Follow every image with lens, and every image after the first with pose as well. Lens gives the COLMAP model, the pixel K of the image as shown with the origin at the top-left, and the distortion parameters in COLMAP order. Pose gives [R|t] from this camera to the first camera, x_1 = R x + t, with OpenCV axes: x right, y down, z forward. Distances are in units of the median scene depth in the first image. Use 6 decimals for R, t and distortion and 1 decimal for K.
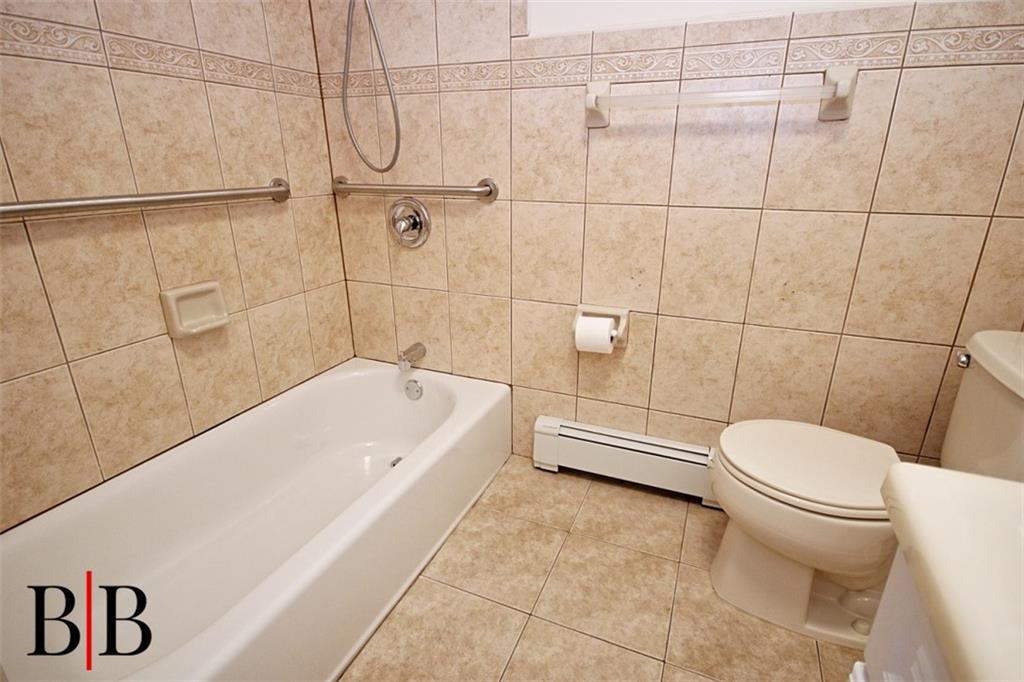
lens RADIAL K [[500.3, 0, 519.6], [0, 500.3, 343.5], [0, 0, 1]] dist [-0.000575, -0.002108]
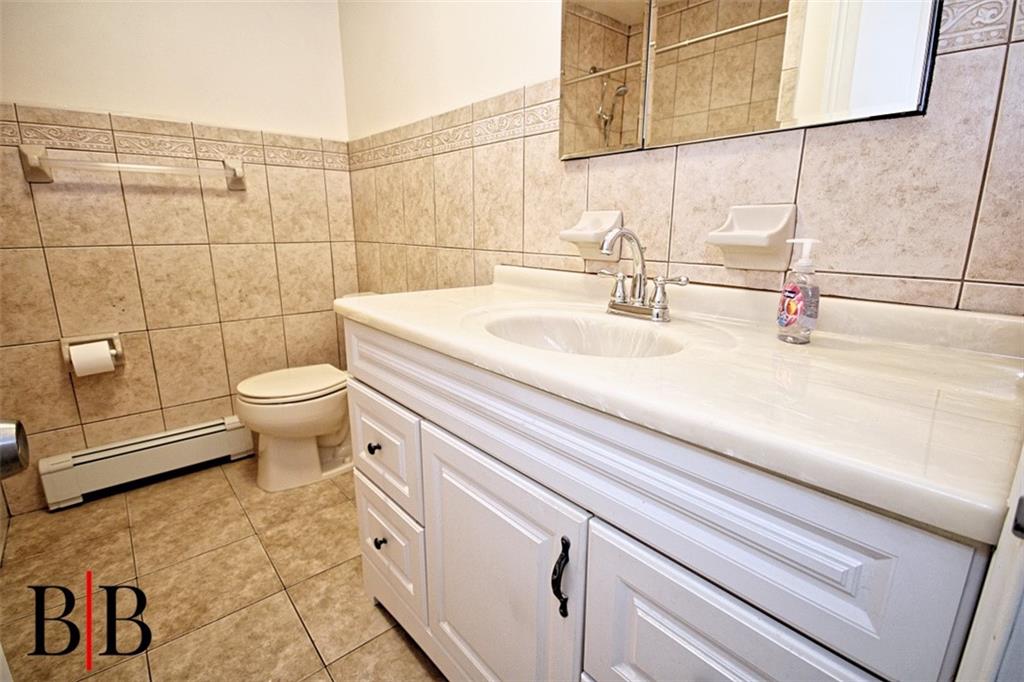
lens RADIAL K [[500.3, 0, 519.6], [0, 500.3, 343.5], [0, 0, 1]] dist [-0.000575, -0.002108]
pose [[0.450516, -0.205375, 0.868825, -0.430876], [0.297235, 0.952165, 0.070949, 0.173782], [-0.841835, 0.226282, 0.490010, -0.422943]]
